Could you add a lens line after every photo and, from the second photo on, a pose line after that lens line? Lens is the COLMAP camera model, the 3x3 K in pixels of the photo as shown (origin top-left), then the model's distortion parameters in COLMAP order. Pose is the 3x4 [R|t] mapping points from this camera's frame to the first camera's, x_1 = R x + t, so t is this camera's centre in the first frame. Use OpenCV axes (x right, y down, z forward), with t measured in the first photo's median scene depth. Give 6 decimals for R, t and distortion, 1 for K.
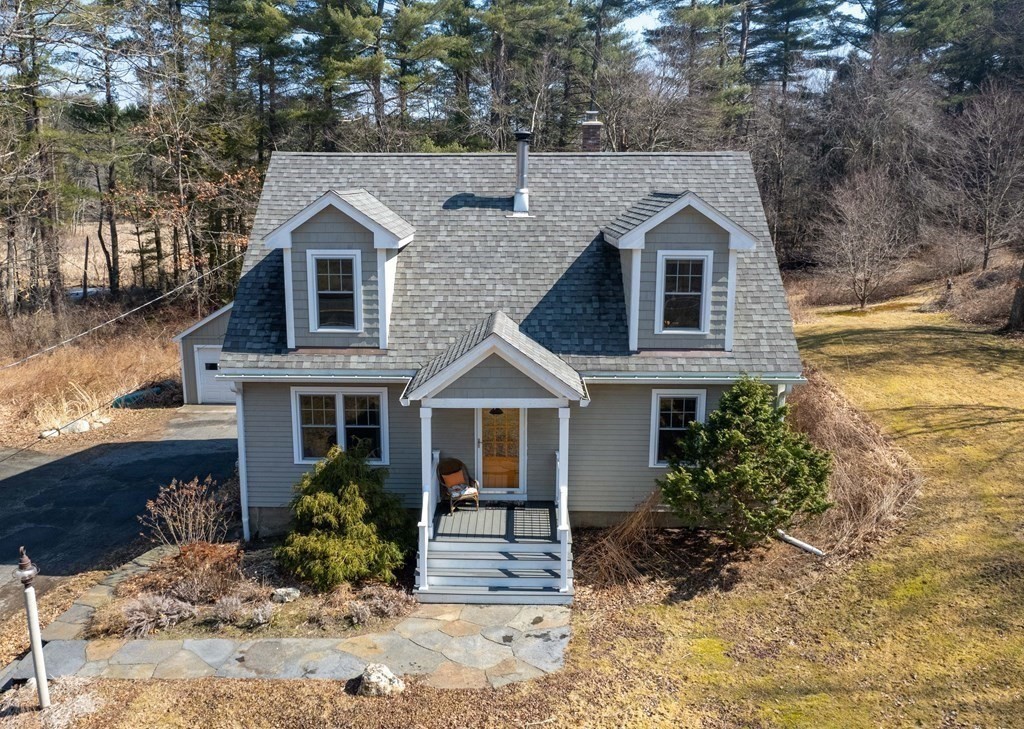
lens RADIAL K [[842.3, 0, 510.9], [0, 842.3, 367.9], [0, 0, 1]] dist [-0.011346, -0.004643]
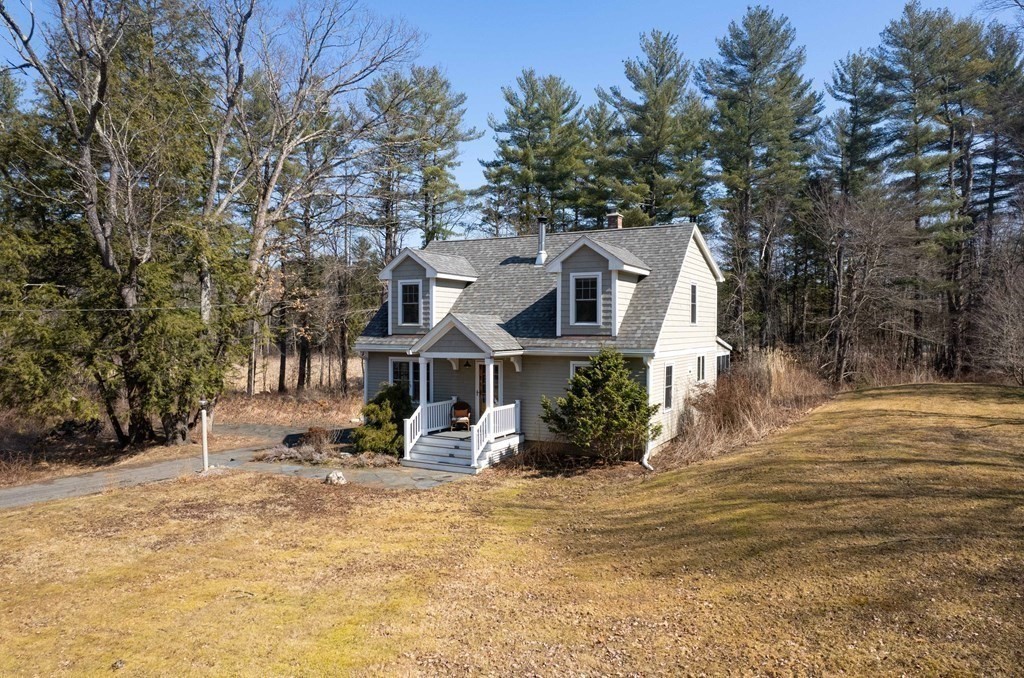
lens RADIAL K [[648.8, 0, 513.7], [0, 648.8, 335.3], [0, 0, 1]] dist [-0.002708, -0.000154]
pose [[0.901087, 0.011223, -0.433494, 0.611407], [-0.090734, 0.982417, -0.163170, 0.189721], [0.424040, 0.186363, 0.886261, -0.131871]]
